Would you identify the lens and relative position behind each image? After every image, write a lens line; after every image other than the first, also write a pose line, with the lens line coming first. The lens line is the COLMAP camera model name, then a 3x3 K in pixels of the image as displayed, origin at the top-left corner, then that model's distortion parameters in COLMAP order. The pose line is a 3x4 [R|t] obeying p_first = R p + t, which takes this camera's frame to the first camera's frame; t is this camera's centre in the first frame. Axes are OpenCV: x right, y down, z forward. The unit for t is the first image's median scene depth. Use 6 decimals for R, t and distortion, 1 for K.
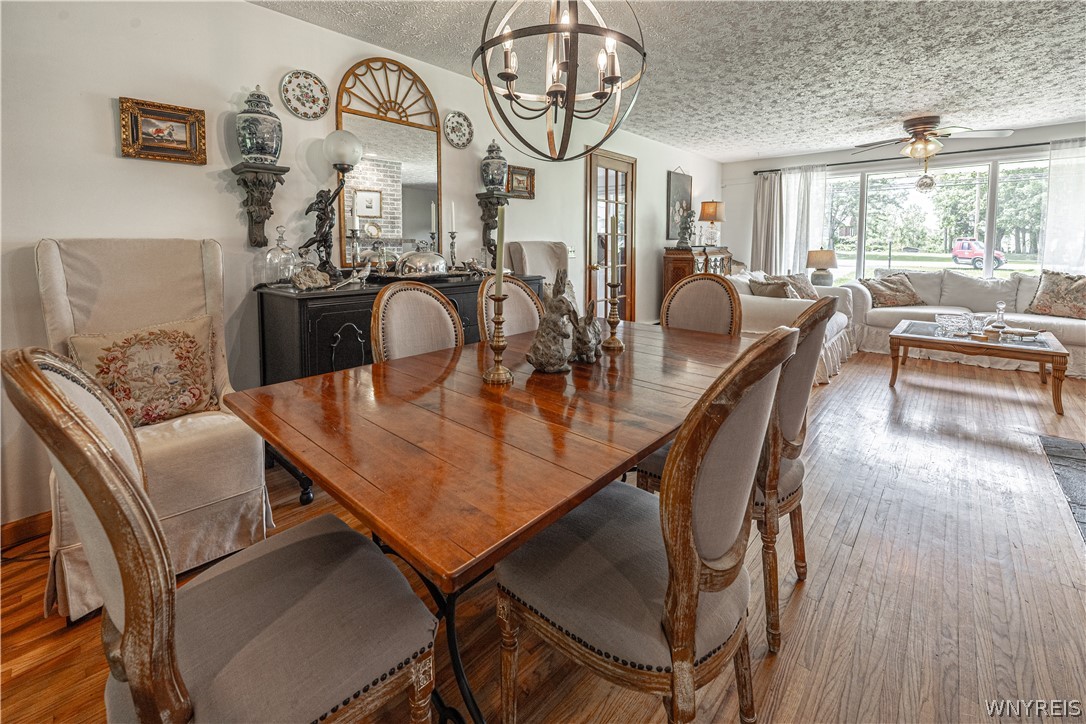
lens RADIAL K [[471.6, 0, 524.4], [0, 471.6, 280.3], [0, 0, 1]] dist [-0.006140, 0.000951]
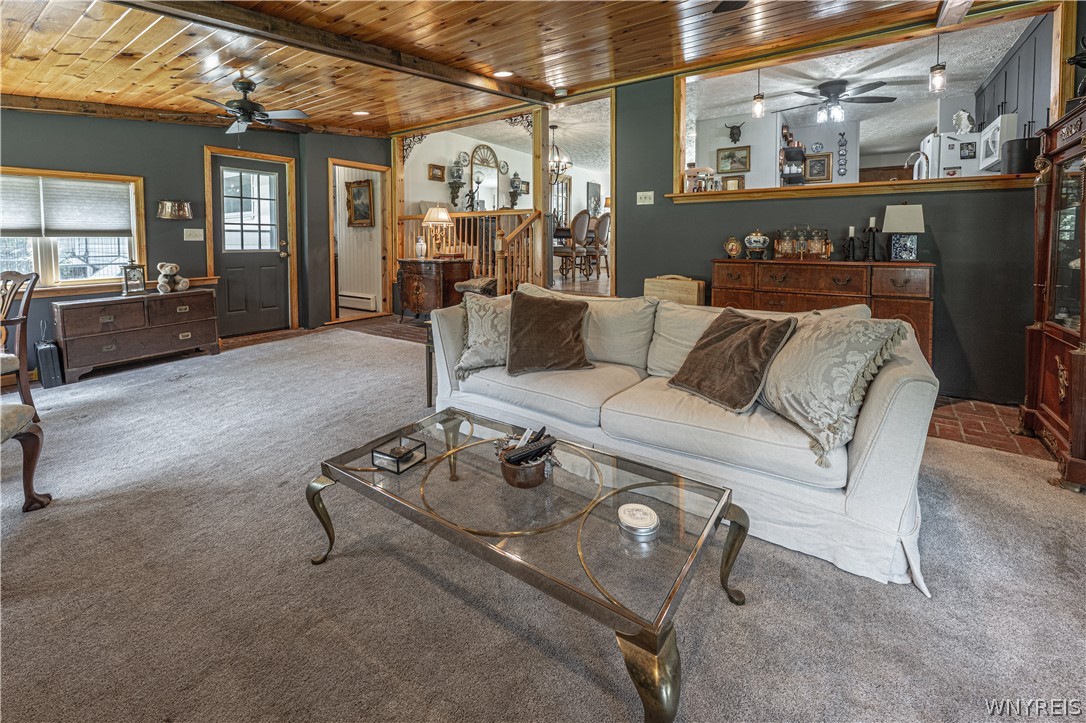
lens RADIAL K [[471.6, 0, 526.6], [0, 471.6, 265.2], [0, 0, 1]] dist [-0.006140, 0.000951]
pose [[0.993004, -0.001311, 0.118077, -0.332030], [0.004756, 0.999571, -0.028898, 0.311960], [-0.117989, 0.029258, 0.992584, -1.658817]]
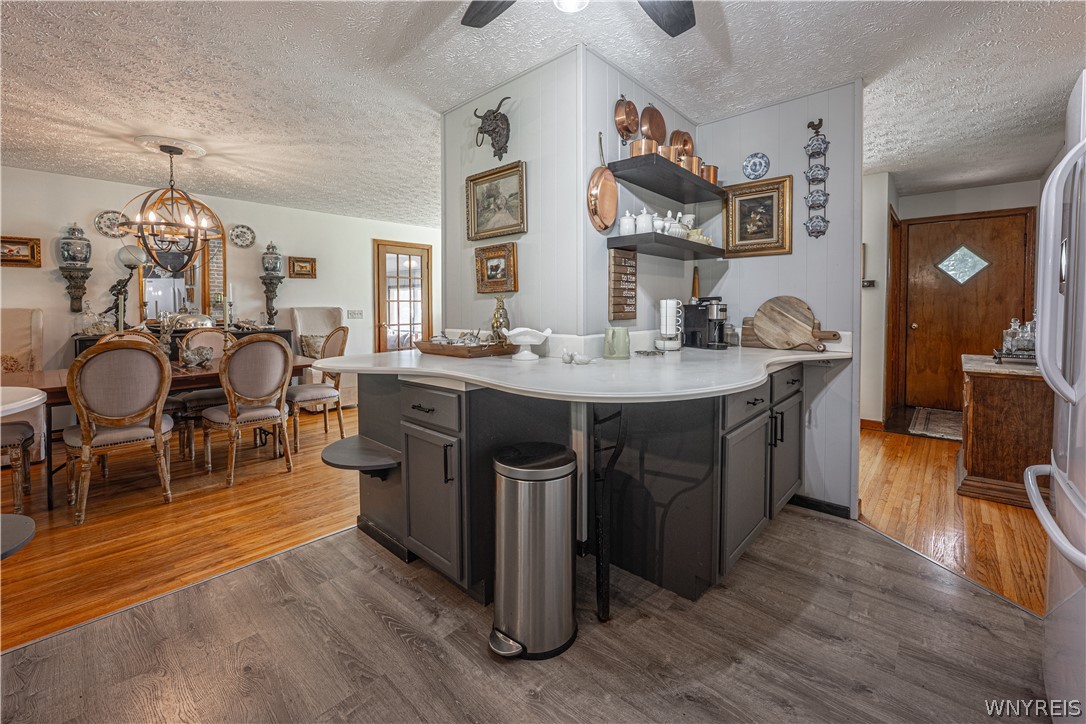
lens RADIAL K [[471.6, 0, 534.6], [0, 471.6, 322.2], [0, 0, 1]] dist [-0.006140, 0.000951]
pose [[0.999930, -0.005518, -0.010475, 0.854856], [0.005045, 0.998992, -0.044607, 0.039113], [0.010710, 0.044551, 0.998950, -0.537128]]
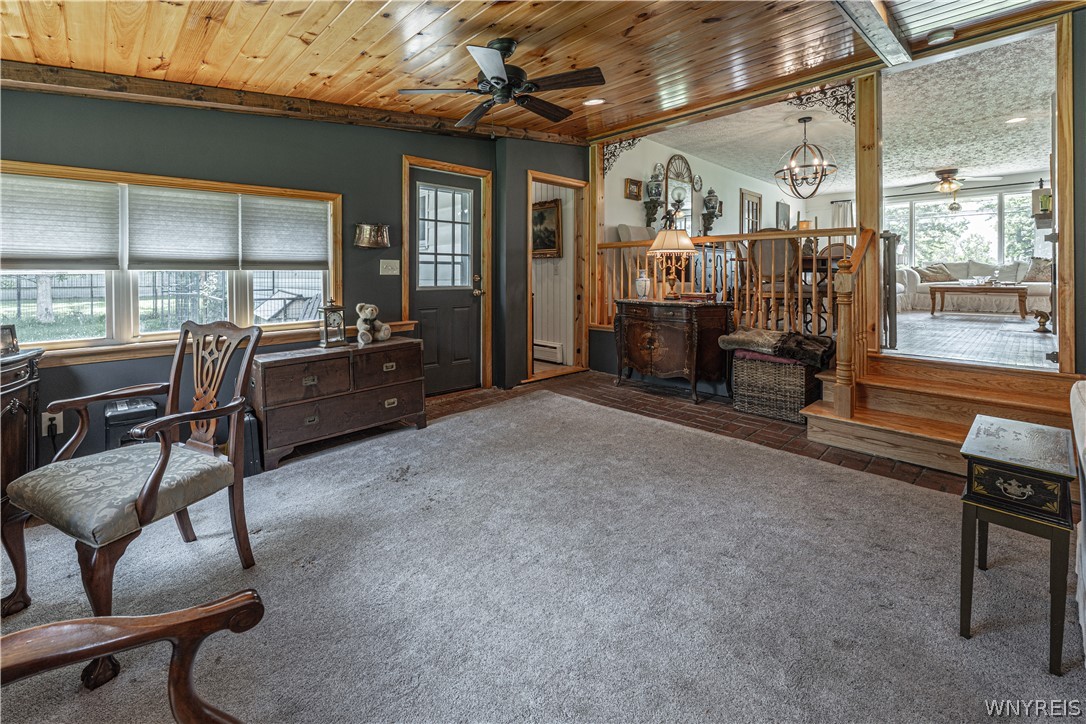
lens RADIAL K [[471.6, 0, 486.0], [0, 471.6, 280.4], [0, 0, 1]] dist [-0.006140, 0.000951]
pose [[0.992350, 0.008729, -0.123149, -0.826090], [-0.017078, 0.997613, -0.066905, 0.273934], [0.122271, 0.068497, 0.990130, -1.183102]]
